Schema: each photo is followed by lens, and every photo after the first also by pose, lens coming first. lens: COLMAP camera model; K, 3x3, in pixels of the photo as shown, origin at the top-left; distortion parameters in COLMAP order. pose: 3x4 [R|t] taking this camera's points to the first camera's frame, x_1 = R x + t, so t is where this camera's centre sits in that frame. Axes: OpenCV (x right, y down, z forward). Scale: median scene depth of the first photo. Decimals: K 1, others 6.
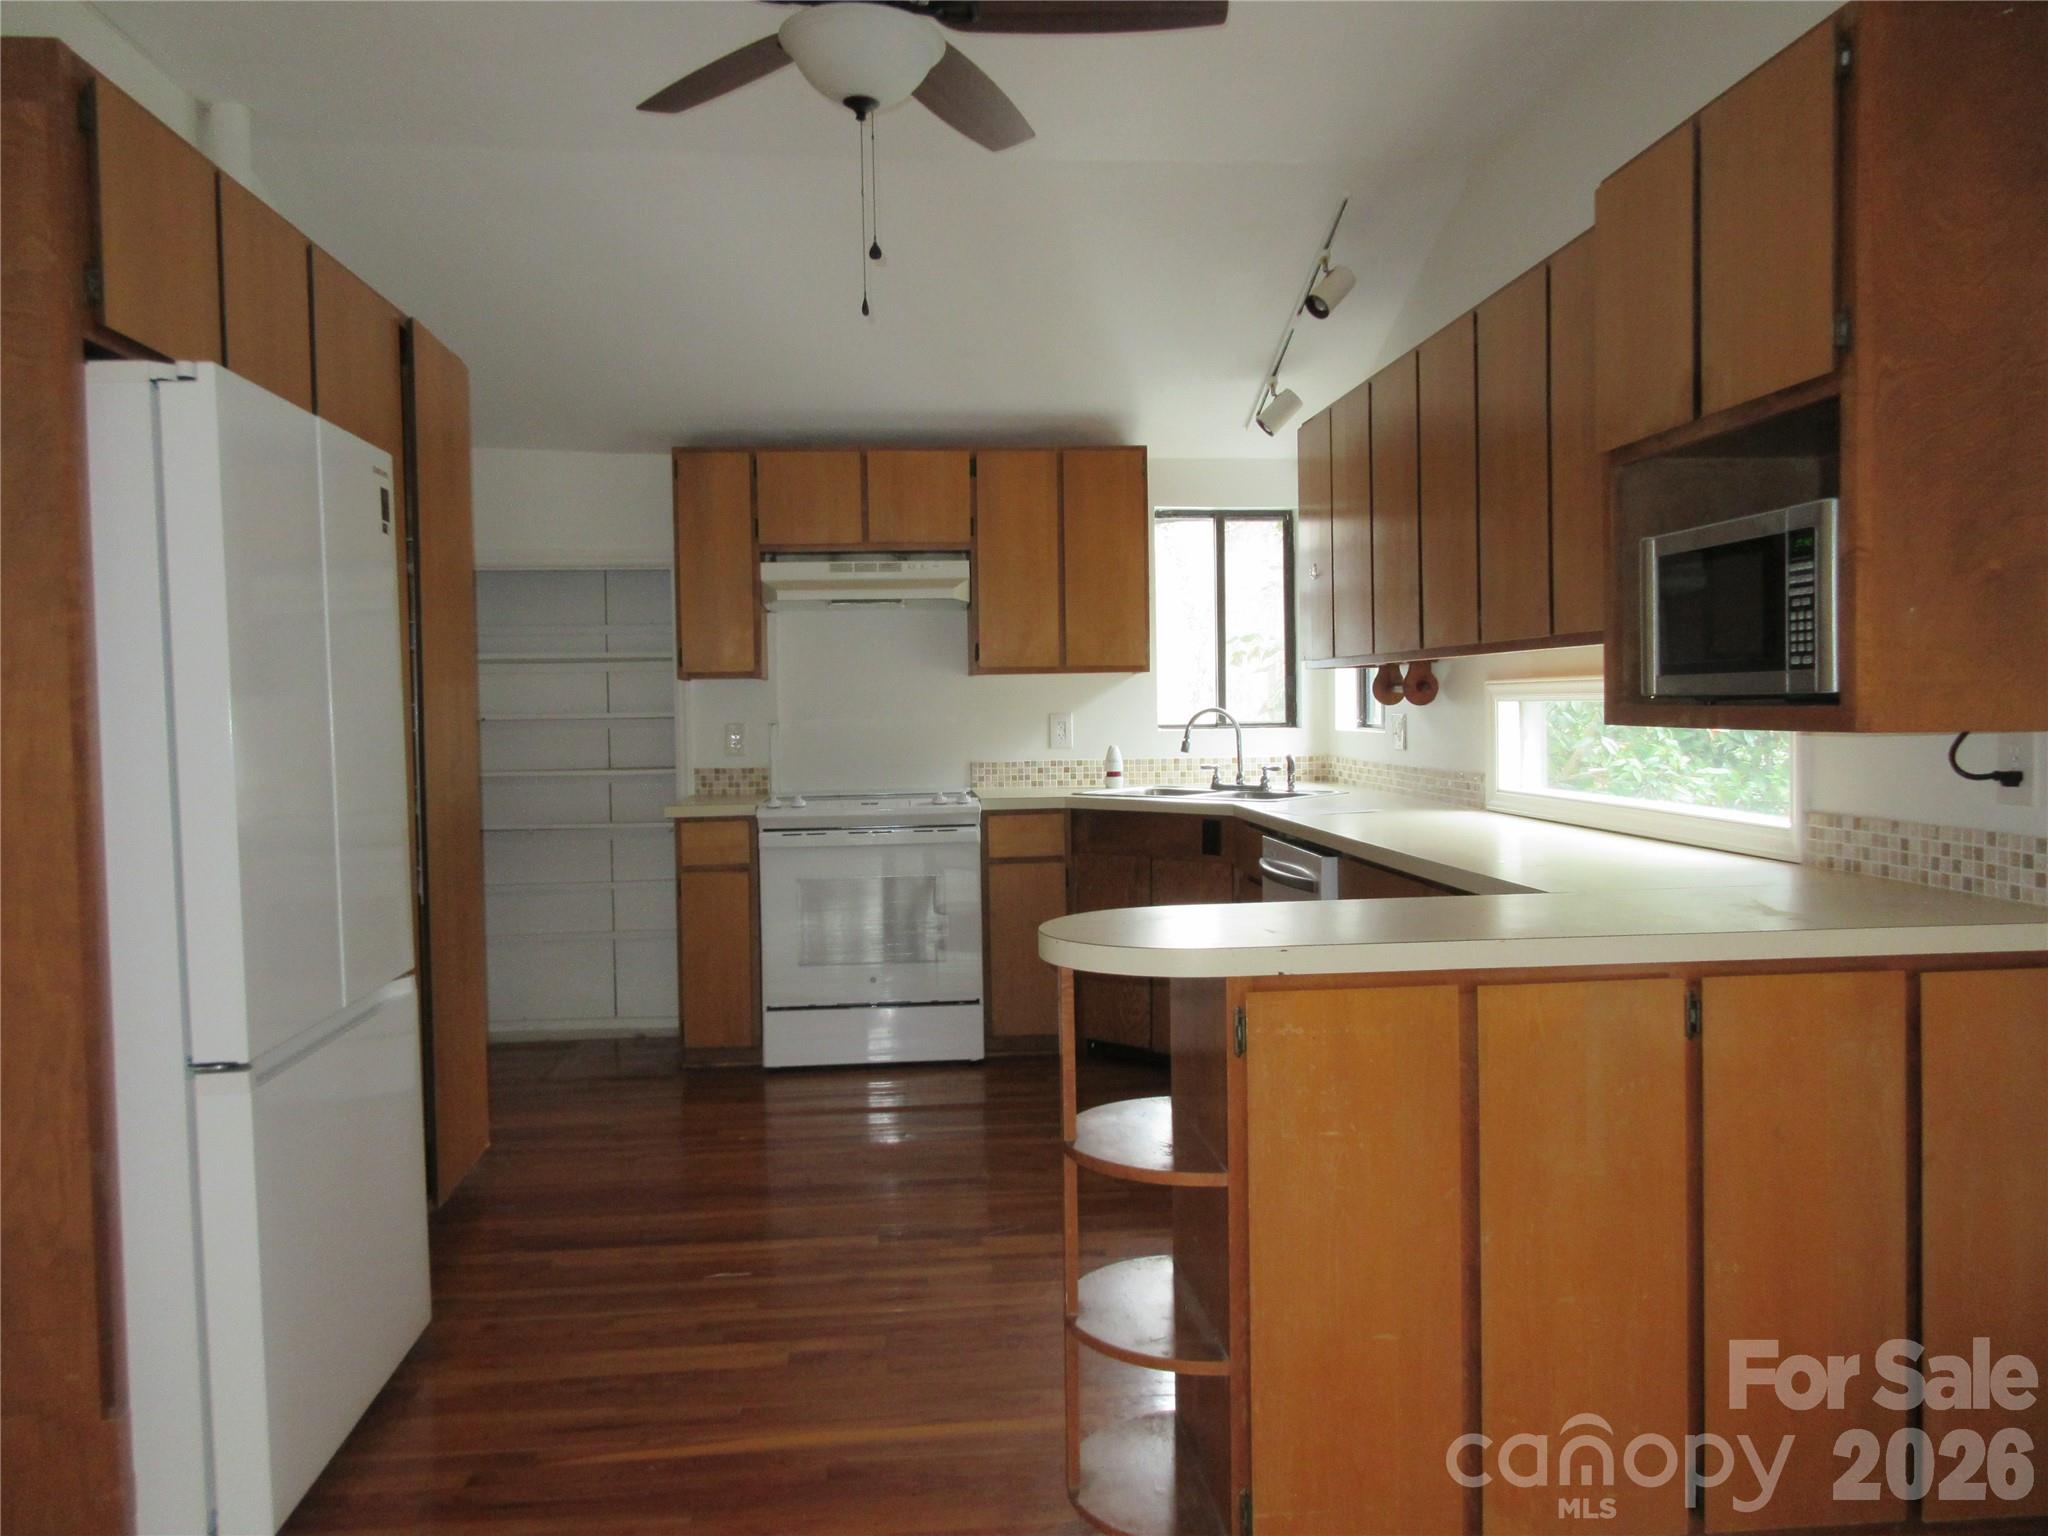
lens RADIAL K [[1520.0, 0, 1026.3], [0, 1520.0, 768.6], [0, 0, 1]] dist [0.003992, -0.003968]
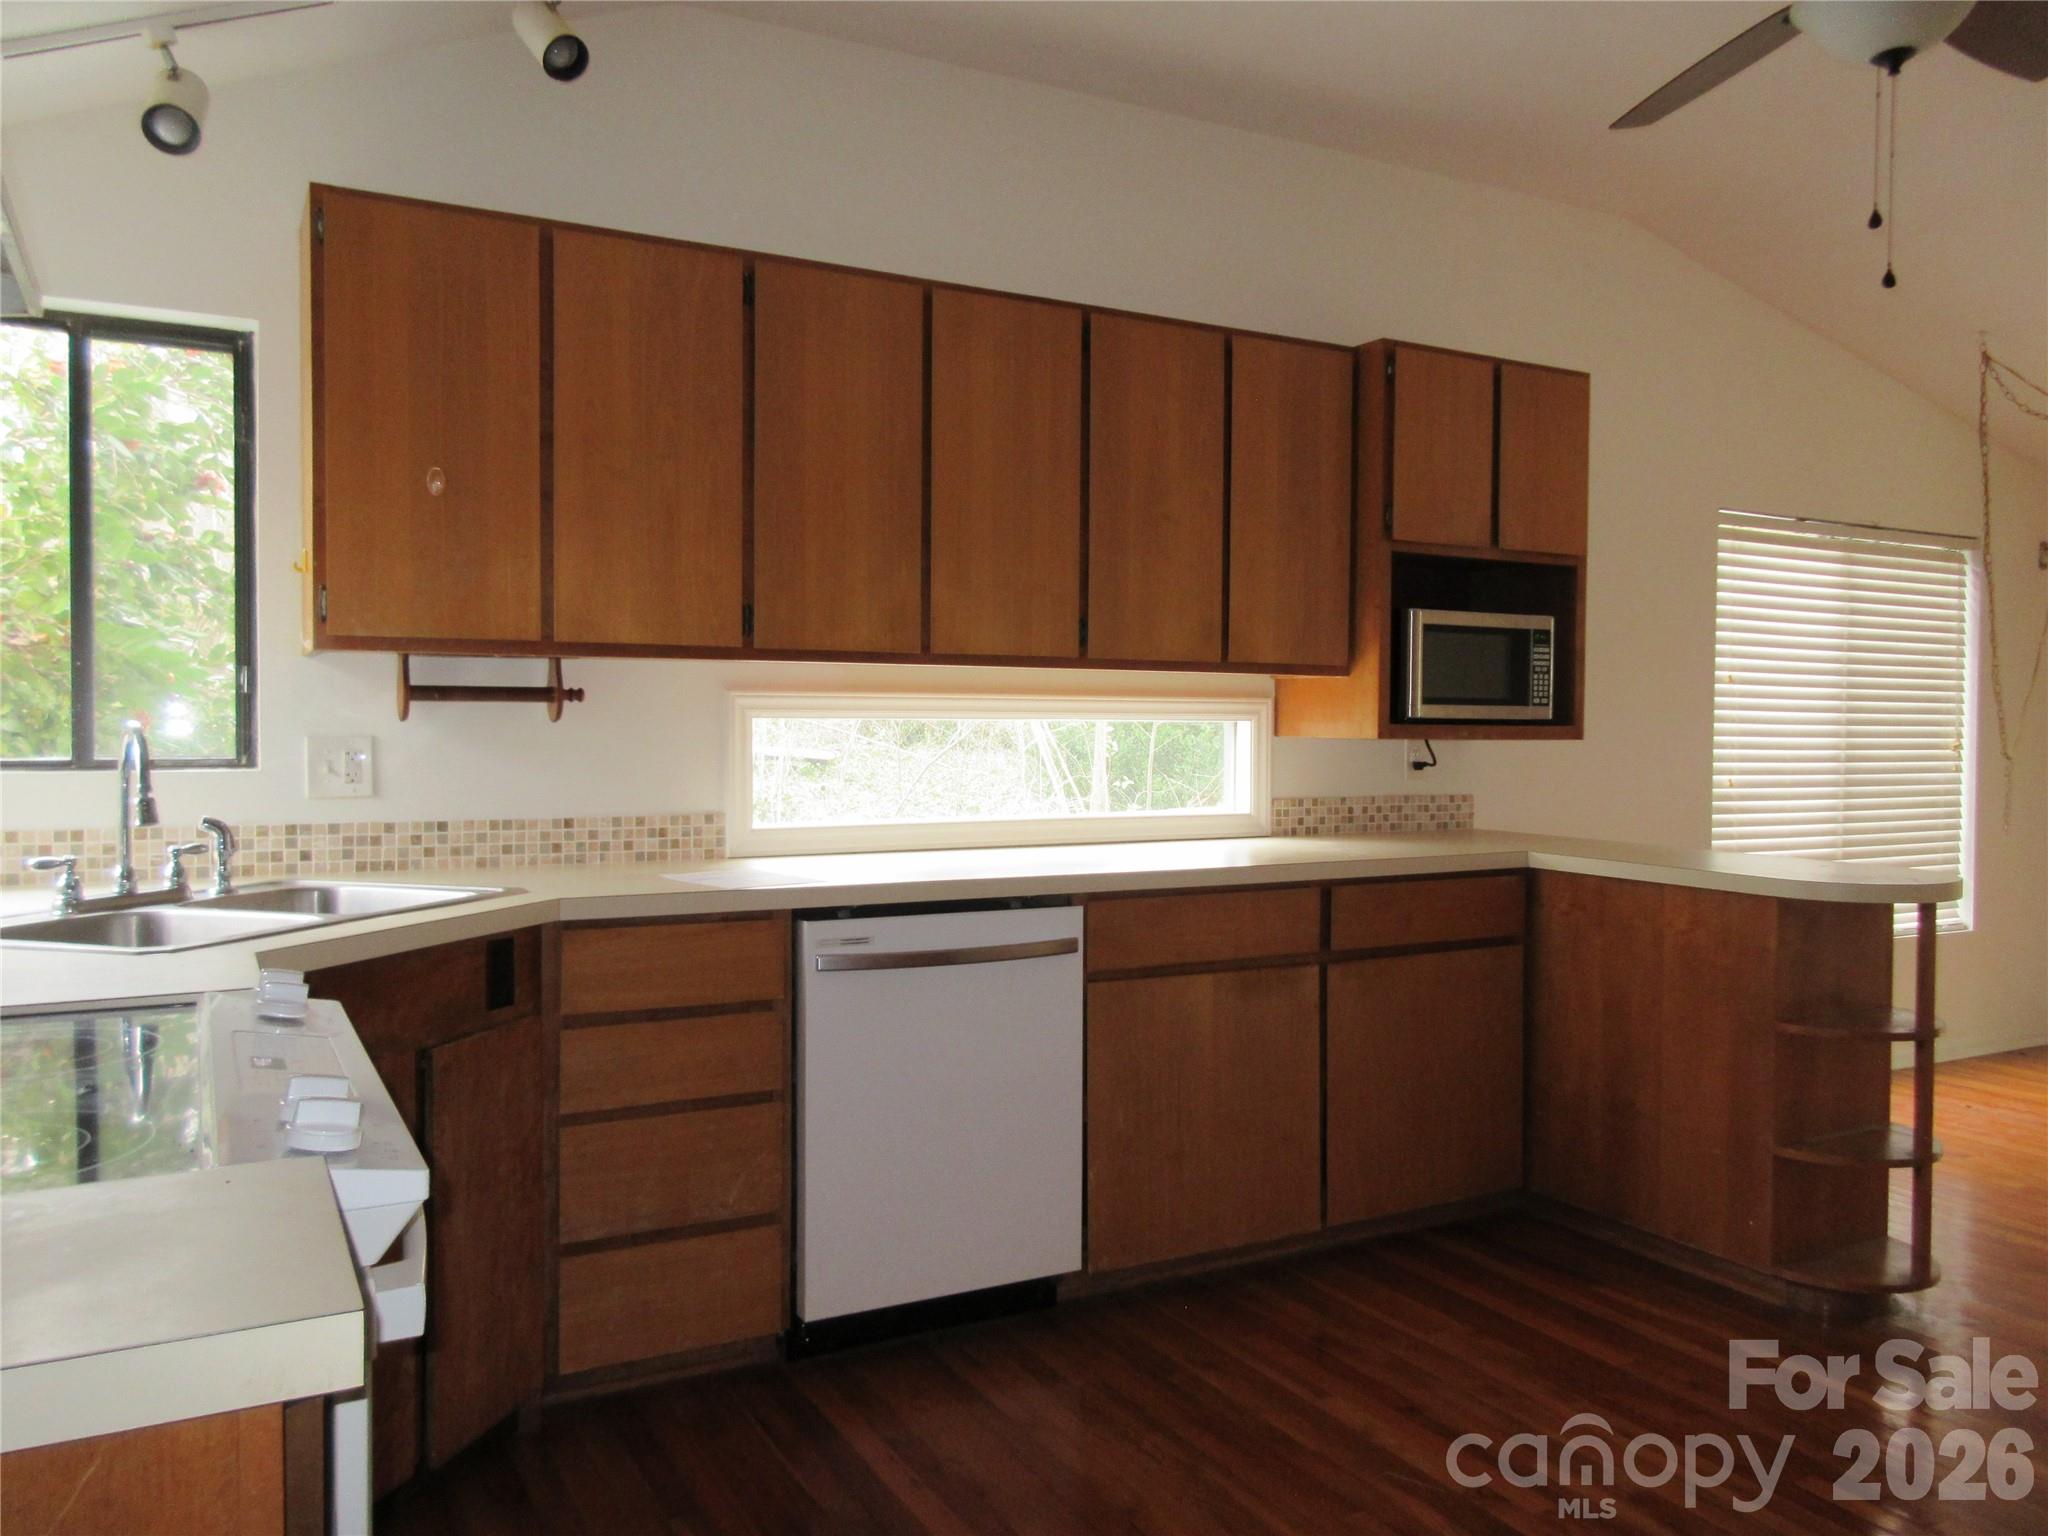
lens RADIAL K [[1520.0, 0, 1020.2], [0, 1520.0, 751.4], [0, 0, 1]] dist [0.003992, -0.003968]
pose [[-0.390562, -0.006216, 0.920556, -0.839256], [0.039261, 0.998955, 0.023402, -0.070120], [-0.919739, 0.045282, -0.389910, 2.068737]]
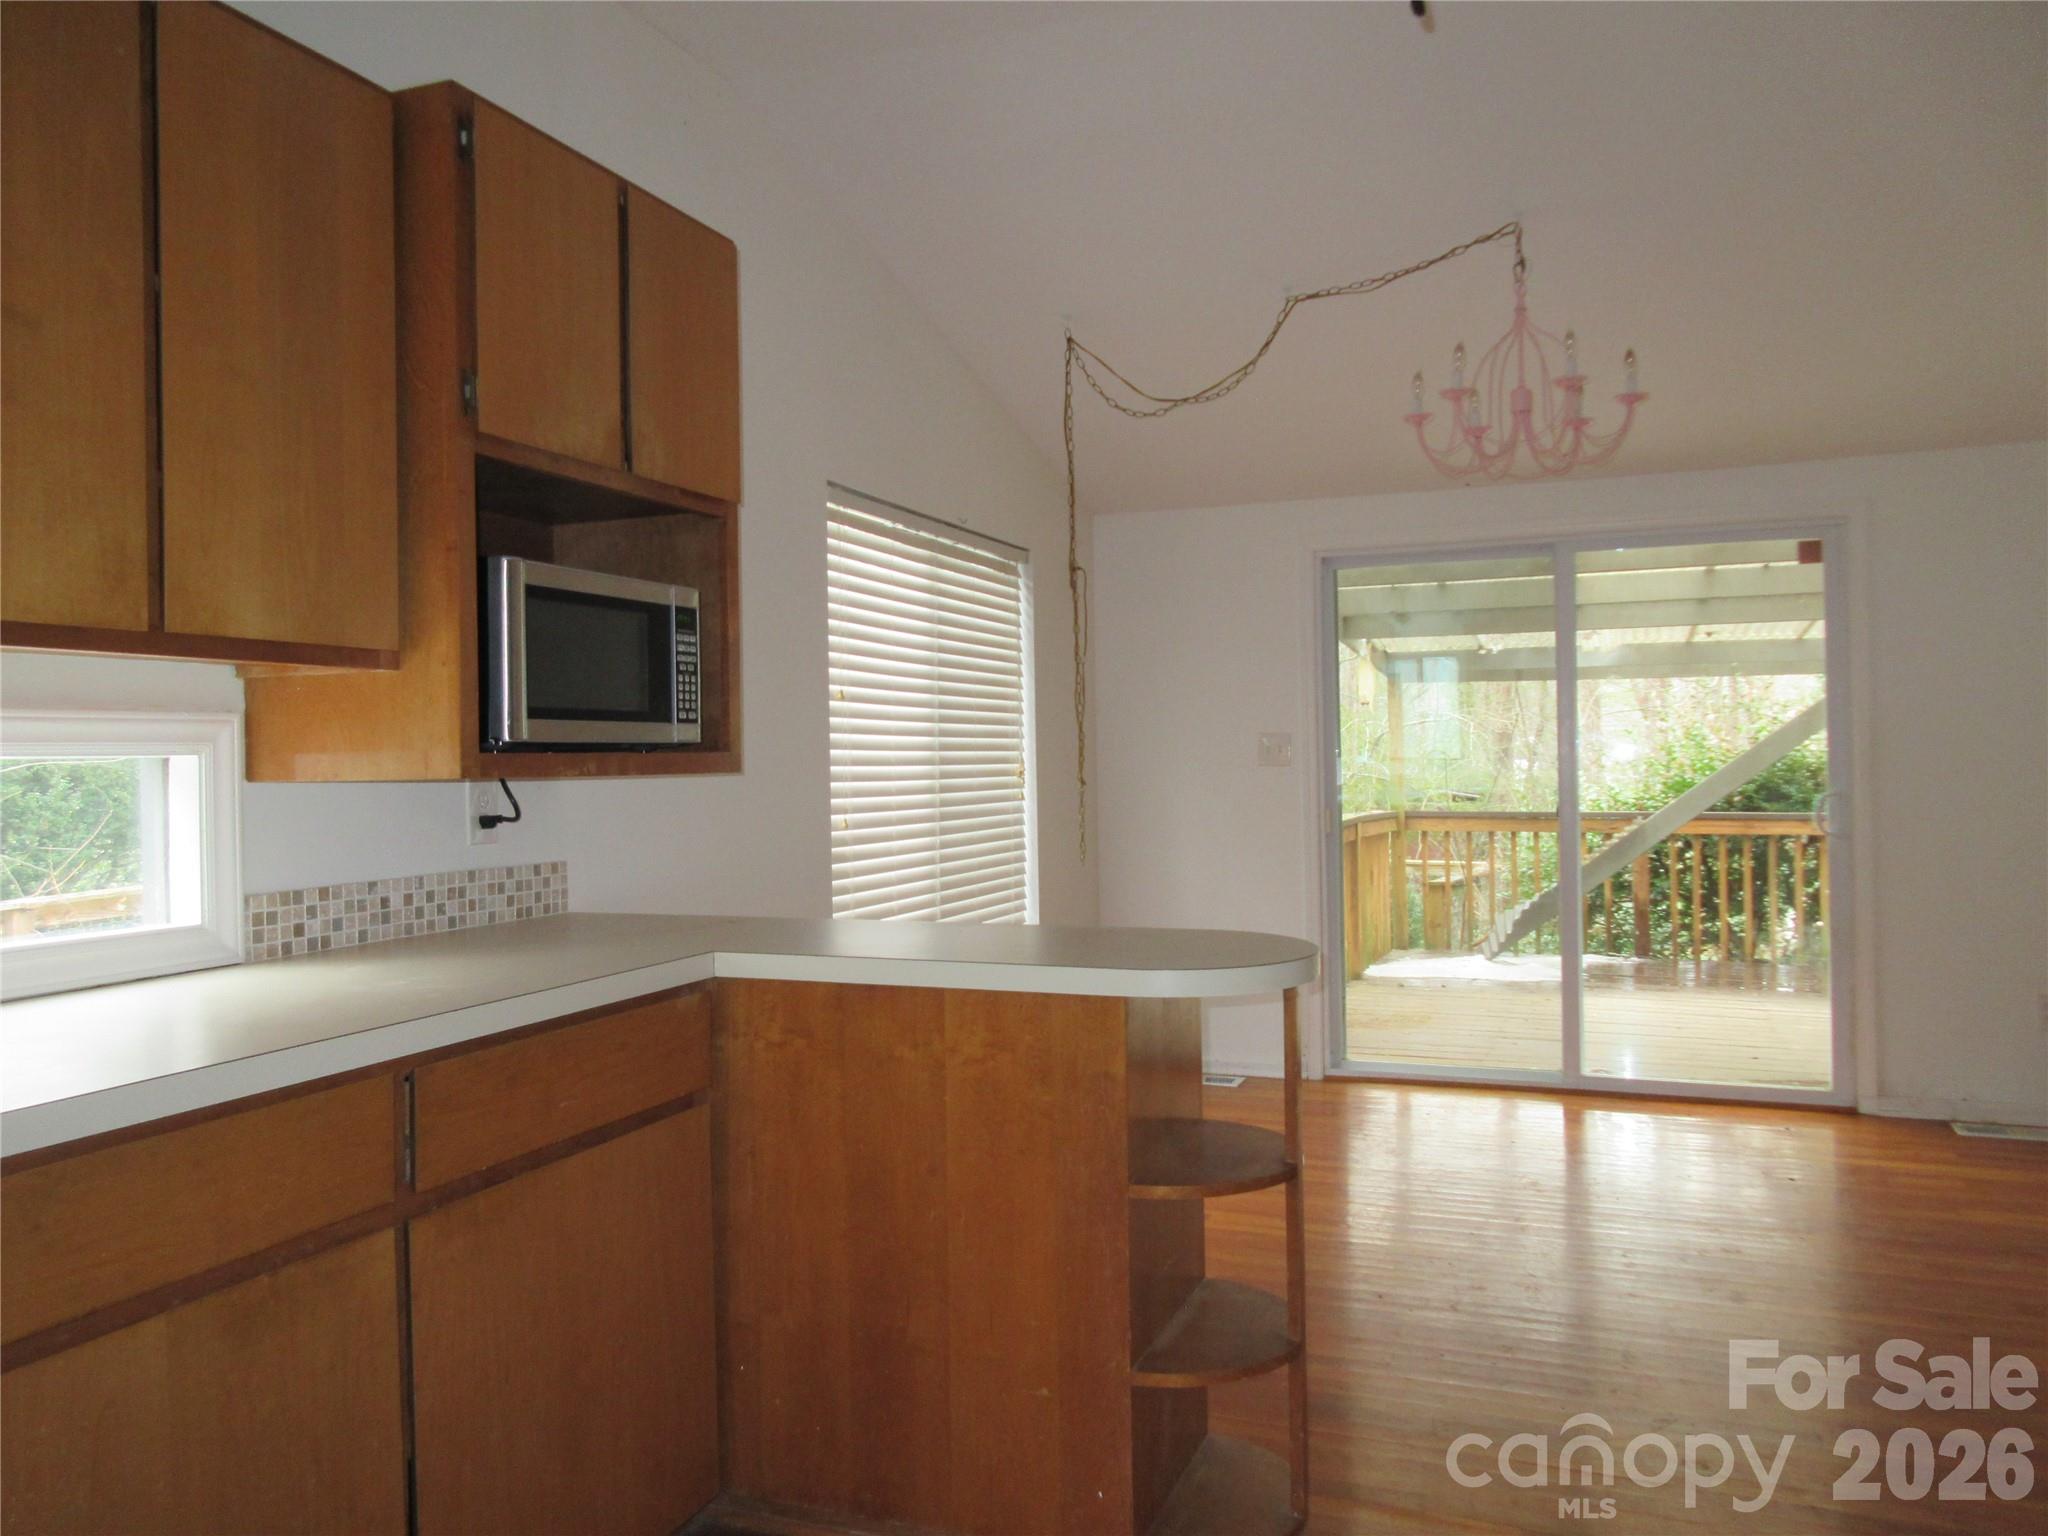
lens RADIAL K [[1520.0, 0, 1022.5], [0, 1520.0, 748.7], [0, 0, 1]] dist [0.003992, -0.003968]
pose [[-0.888147, 0.035294, 0.458202, -0.254015], [0.052724, 0.998289, 0.025303, -0.055194], [-0.456525, 0.046631, -0.888488, 1.765115]]
